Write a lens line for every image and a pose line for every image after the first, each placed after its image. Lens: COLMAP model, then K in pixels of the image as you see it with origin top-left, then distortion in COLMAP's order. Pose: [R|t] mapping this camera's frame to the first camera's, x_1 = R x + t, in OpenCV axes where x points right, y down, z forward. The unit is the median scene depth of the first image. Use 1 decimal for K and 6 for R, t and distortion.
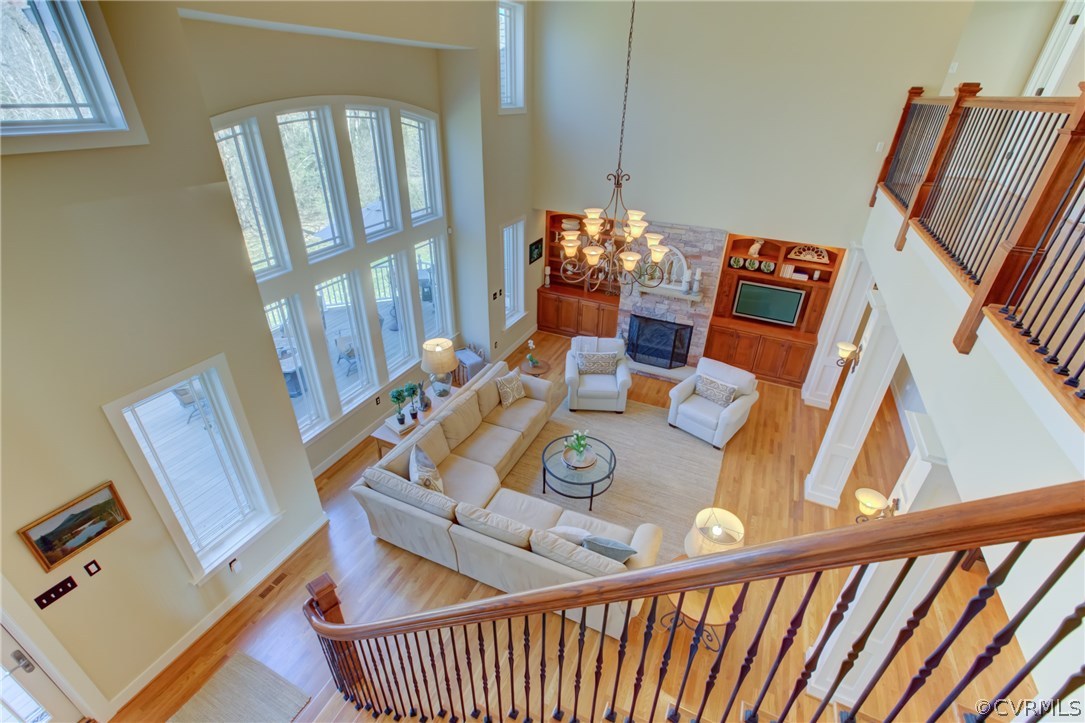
lens RADIAL K [[483.2, 0, 542.5], [0, 483.2, 361.5], [0, 0, 1]] dist [0.001354, 0.000658]
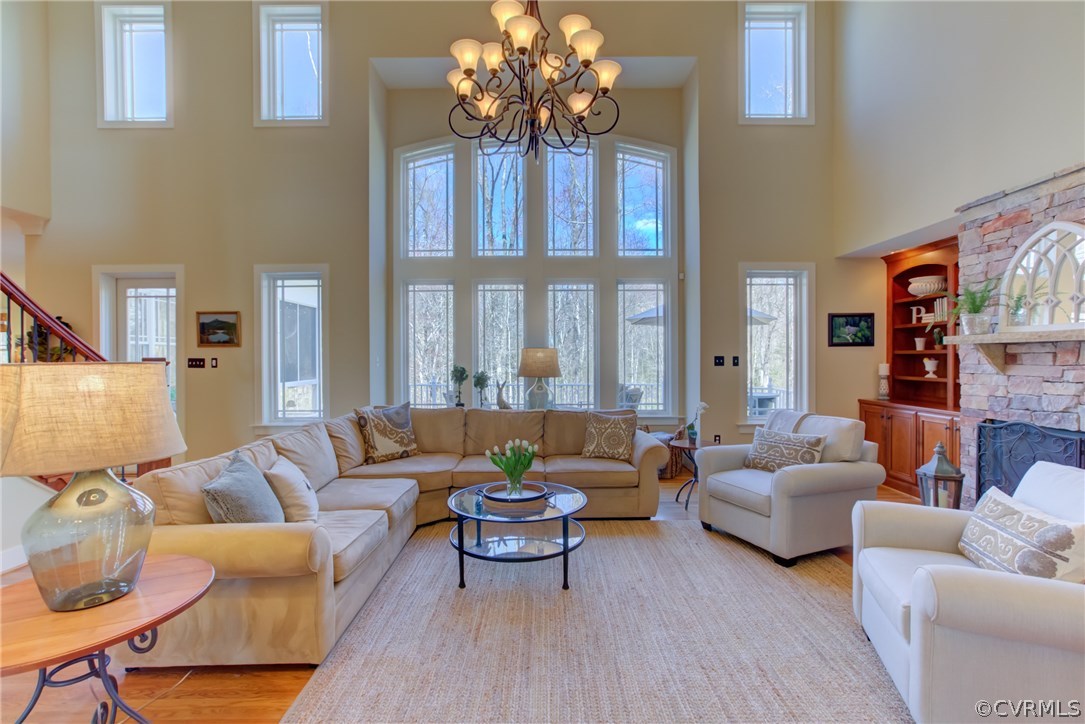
lens RADIAL K [[482.5, 0, 536.1], [0, 482.5, 353.5], [0, 0, 1]] dist [-0.031149, 0.000168]
pose [[0.425073, -0.012127, -0.905078, 0.526107], [-0.442399, 0.869561, -0.219425, 0.154770], [0.789681, 0.493677, 0.364261, 0.704555]]
